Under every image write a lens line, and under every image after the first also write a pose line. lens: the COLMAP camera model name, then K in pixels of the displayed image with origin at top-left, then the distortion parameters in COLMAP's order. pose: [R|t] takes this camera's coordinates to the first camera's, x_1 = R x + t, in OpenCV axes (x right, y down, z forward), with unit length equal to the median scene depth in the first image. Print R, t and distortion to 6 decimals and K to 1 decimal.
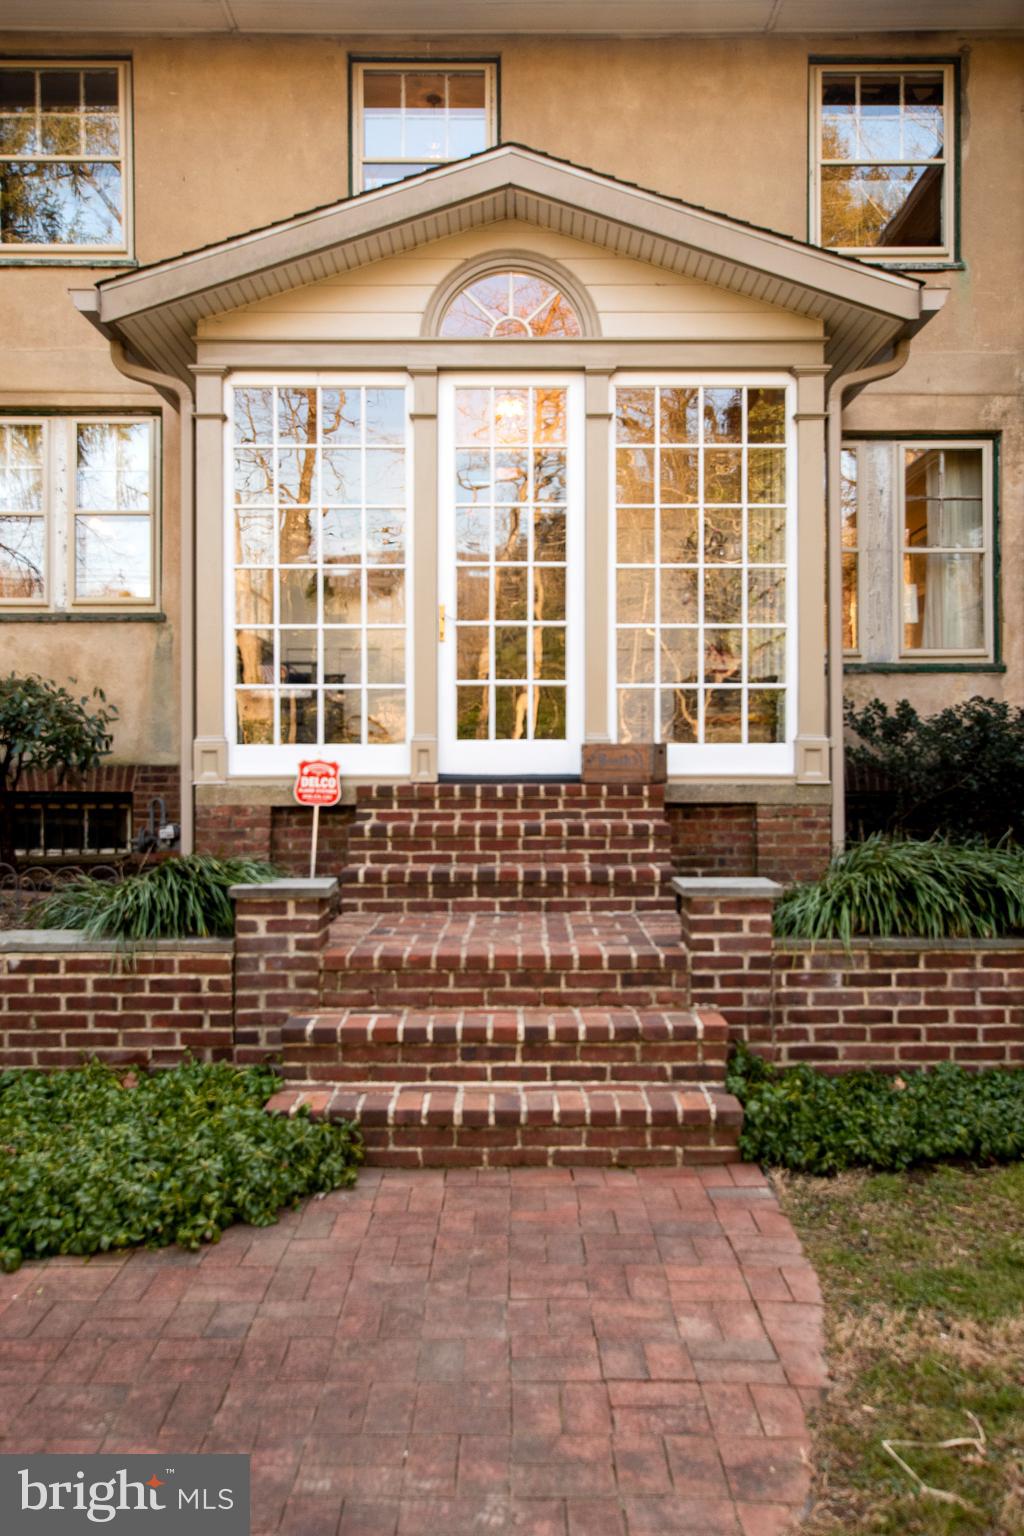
lens RADIAL K [[1249.8, 0, 515.1], [0, 1249.8, 766.8], [0, 0, 1]] dist [-0.000229, 0.034212]
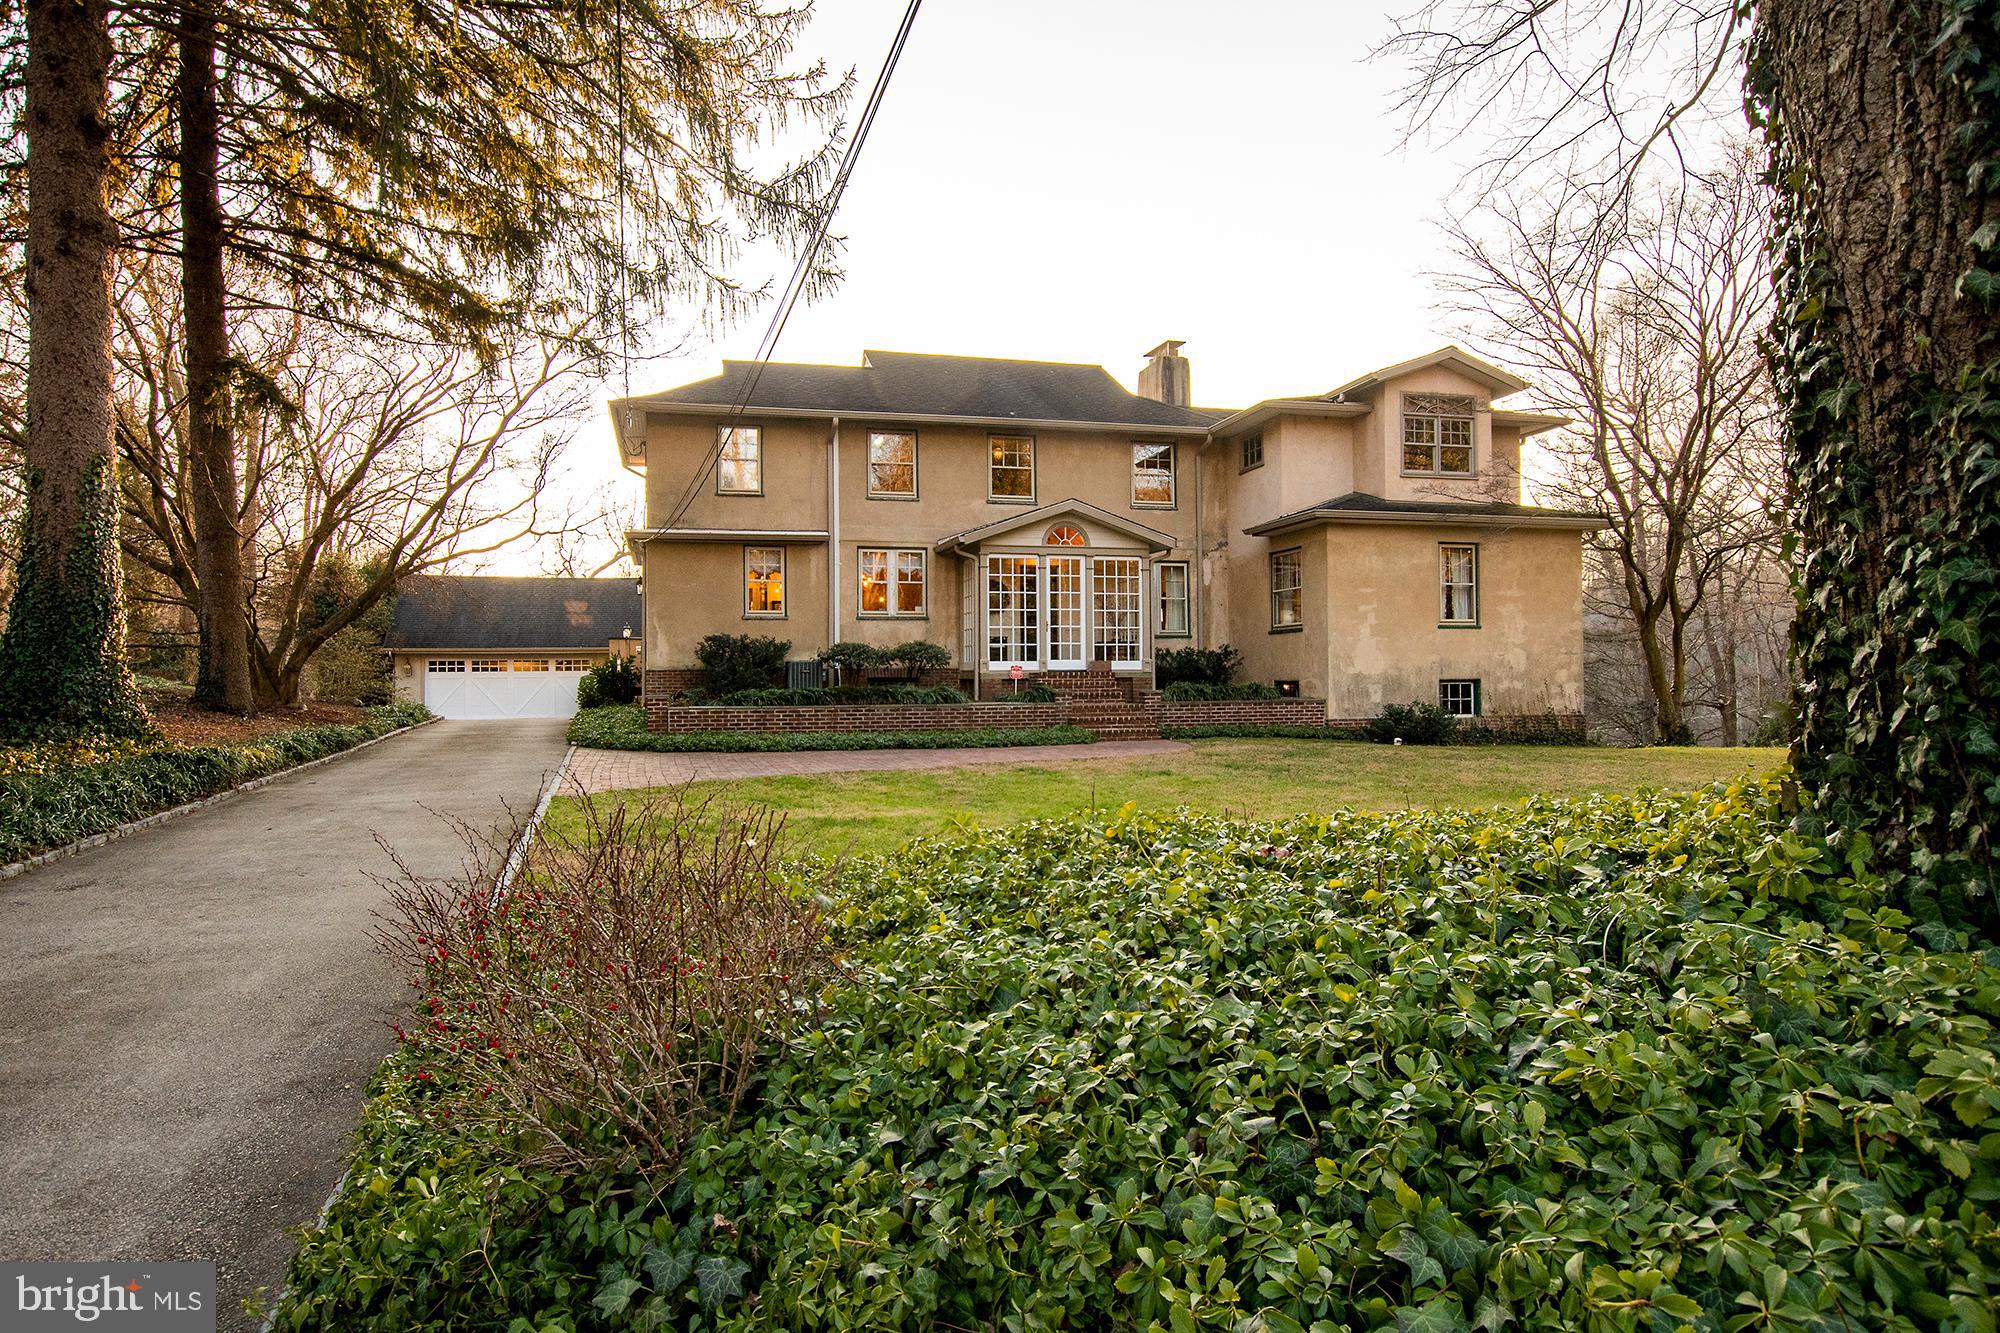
lens RADIAL K [[1240.0, 0, 995.0], [0, 1240.0, 661.1], [0, 0, 1]] dist [-0.007056, 0.004732]
pose [[0.963175, -0.001190, 0.268872, -1.132960], [0.005348, 0.999877, -0.014733, 0.032473], [-0.268822, 0.015628, 0.963063, -2.298280]]
